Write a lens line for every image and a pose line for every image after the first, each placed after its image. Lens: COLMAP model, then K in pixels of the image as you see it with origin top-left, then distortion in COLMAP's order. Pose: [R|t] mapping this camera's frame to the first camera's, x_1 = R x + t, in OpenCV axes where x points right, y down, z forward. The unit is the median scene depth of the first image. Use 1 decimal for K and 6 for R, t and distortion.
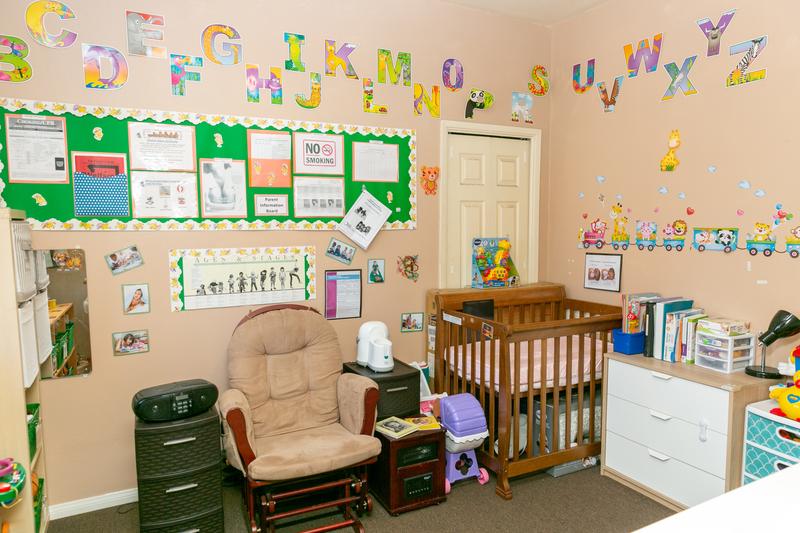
lens RADIAL K [[540.1, 0, 399.2], [0, 540.1, 267.8], [0, 0, 1]] dist [0.017429, -0.011069]
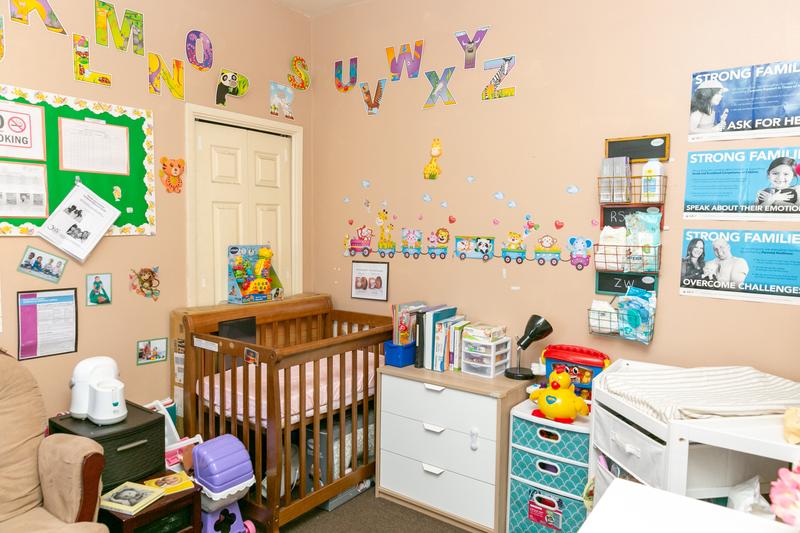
lens RADIAL K [[540.1, 0, 399.9], [0, 540.1, 265.7], [0, 0, 1]] dist [0.017429, -0.011069]
pose [[0.897628, -0.018841, 0.440351, 0.002514], [0.022681, 0.999737, -0.003458, -0.016214], [-0.440170, 0.013092, 0.897819, 0.130731]]
